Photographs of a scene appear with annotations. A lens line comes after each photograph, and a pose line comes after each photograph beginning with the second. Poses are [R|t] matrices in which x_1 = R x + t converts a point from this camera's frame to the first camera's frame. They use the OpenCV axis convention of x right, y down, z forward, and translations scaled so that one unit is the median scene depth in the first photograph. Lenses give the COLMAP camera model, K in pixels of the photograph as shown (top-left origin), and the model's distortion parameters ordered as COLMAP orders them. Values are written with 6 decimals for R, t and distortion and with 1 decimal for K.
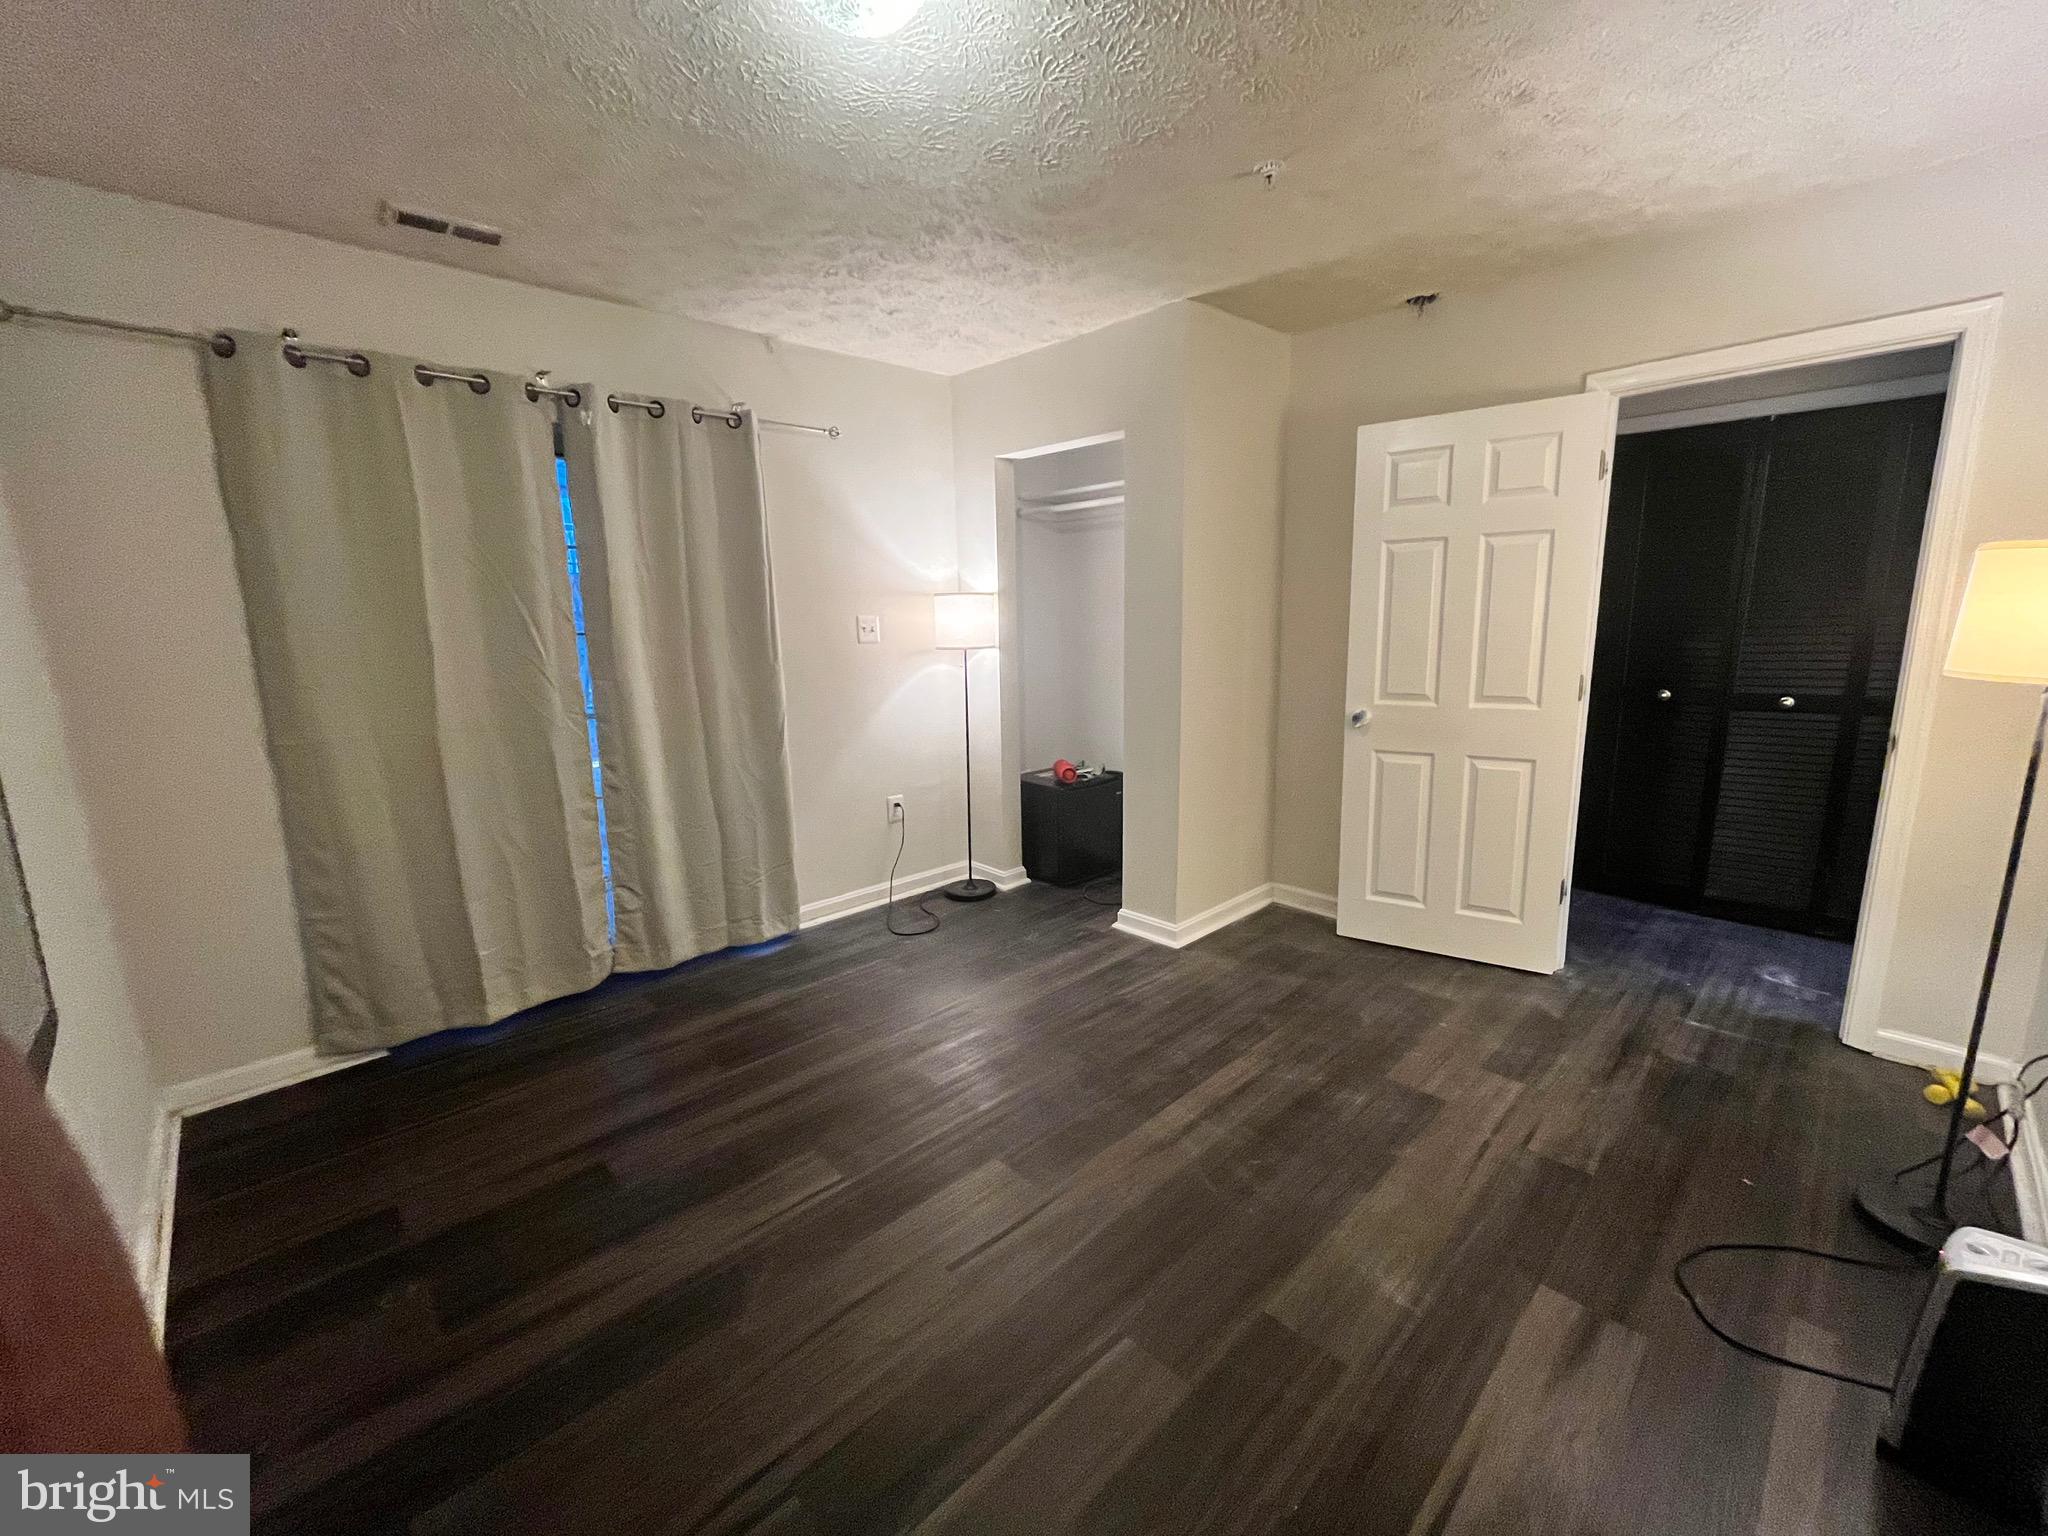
lens RADIAL K [[828.4, 0, 1024.0], [0, 828.4, 768.0], [0, 0, 1]] dist [0.000487, 0.000080]
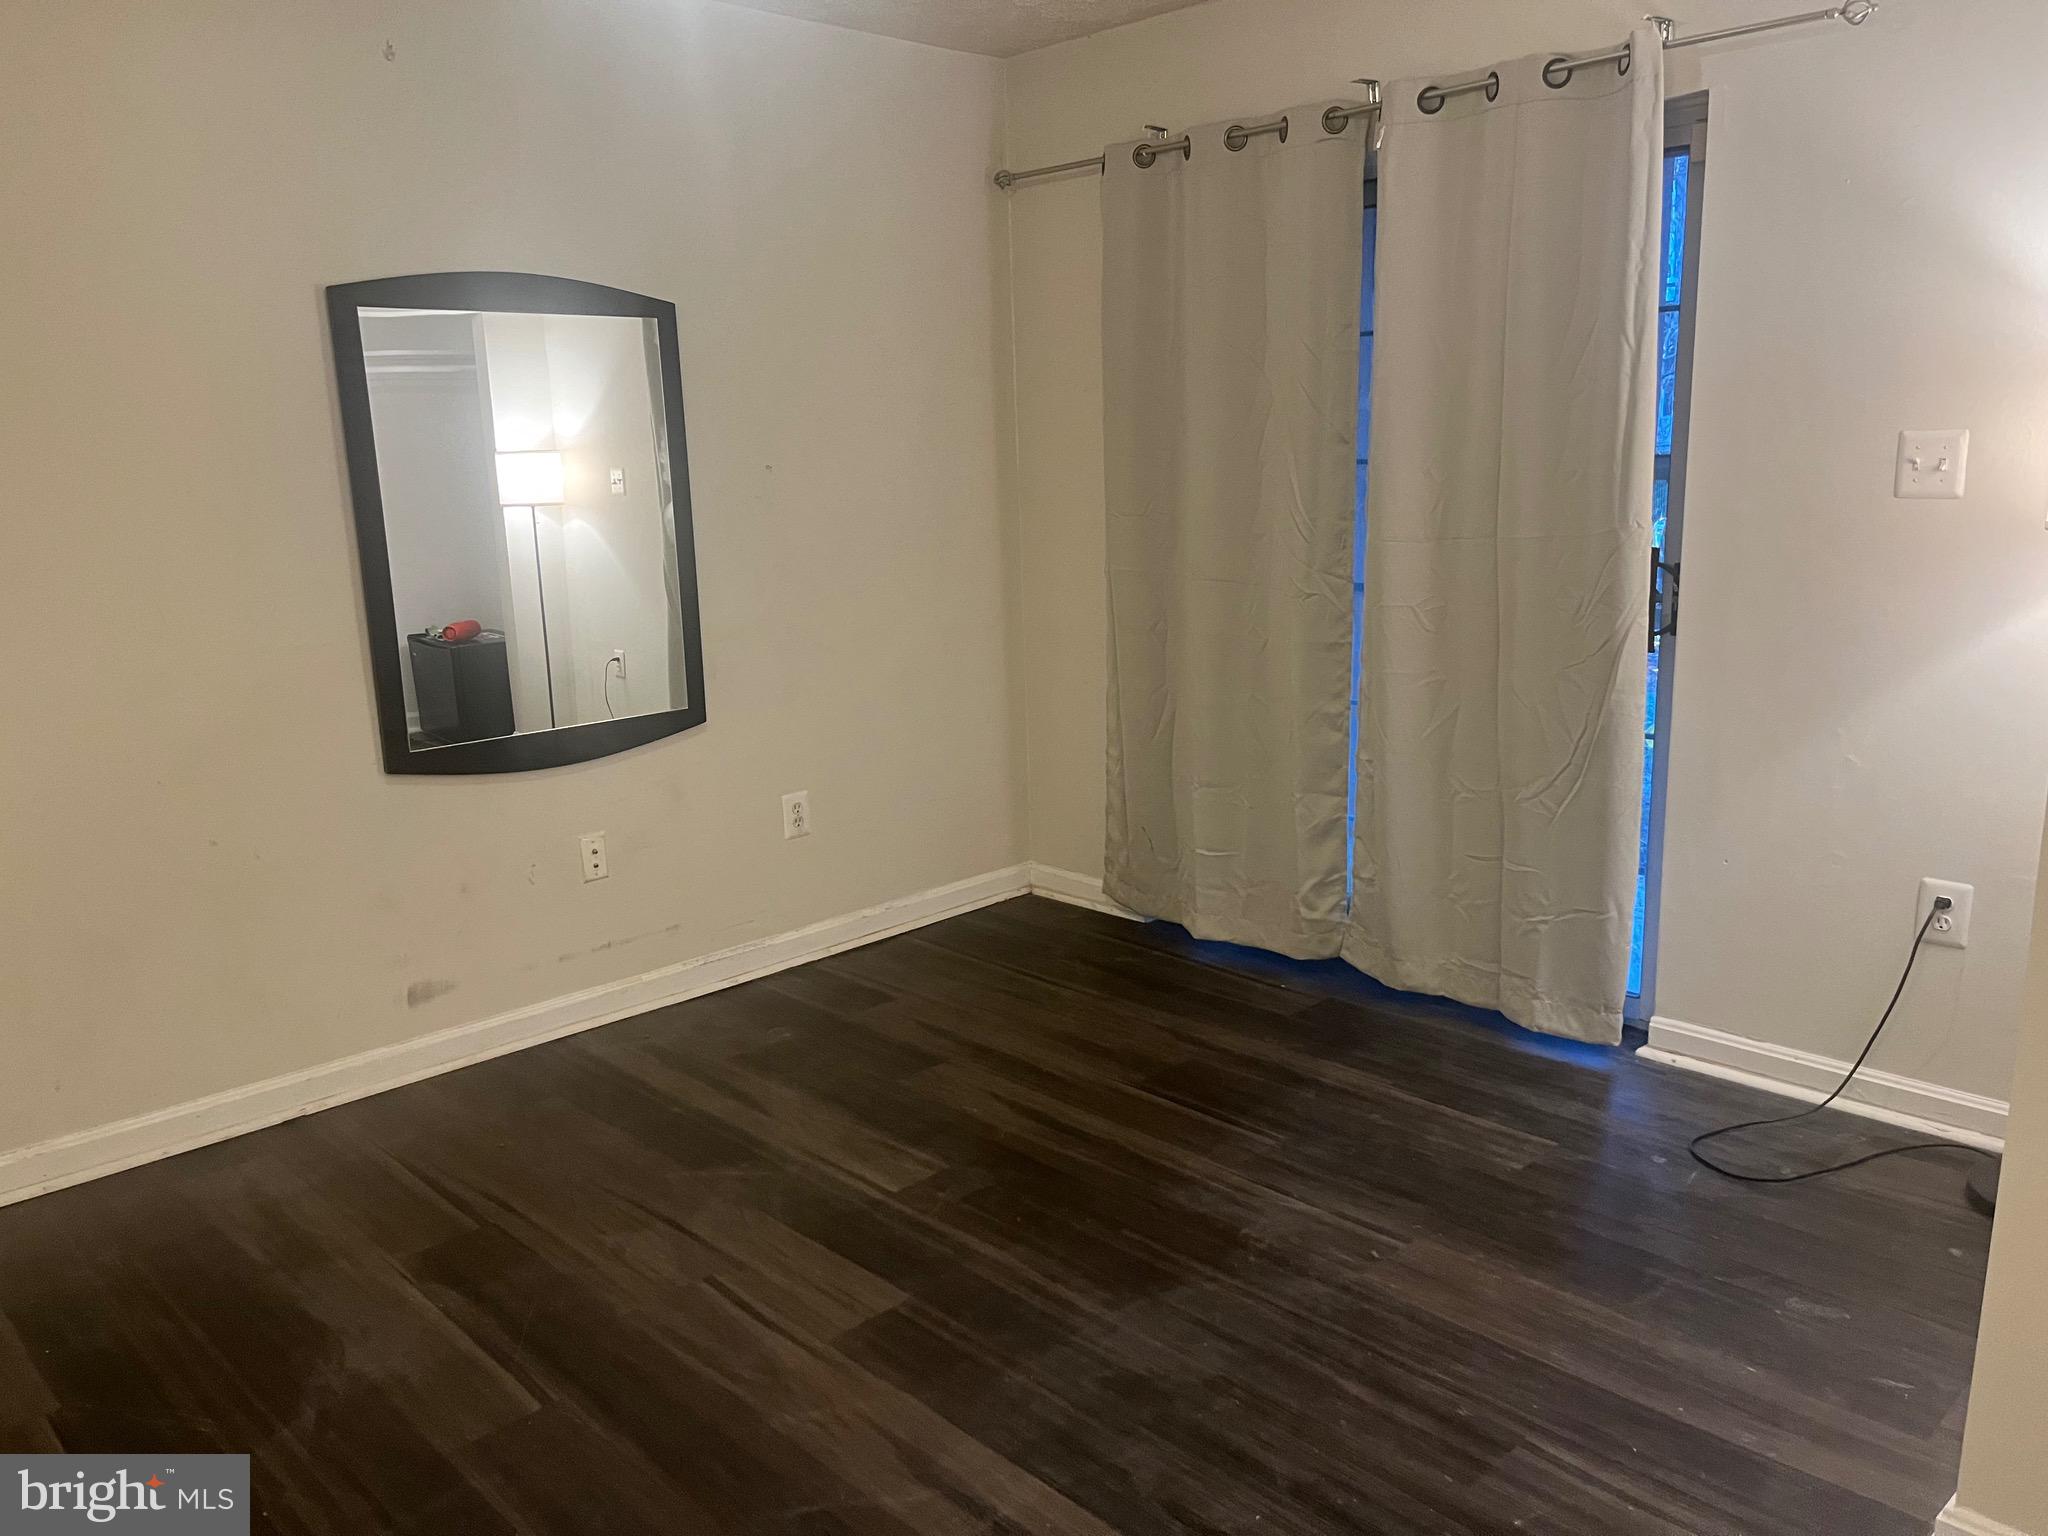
lens RADIAL K [[1549.2, 0, 1024.0], [0, 1549.2, 768.0], [0, 0, 1]] dist [0.000220, -0.000401]
pose [[0.007452, 0.224410, -0.974466, 0.707065], [-0.162724, 0.961776, 0.220244, -0.141168], [0.986644, 0.156927, 0.043684, 0.648036]]
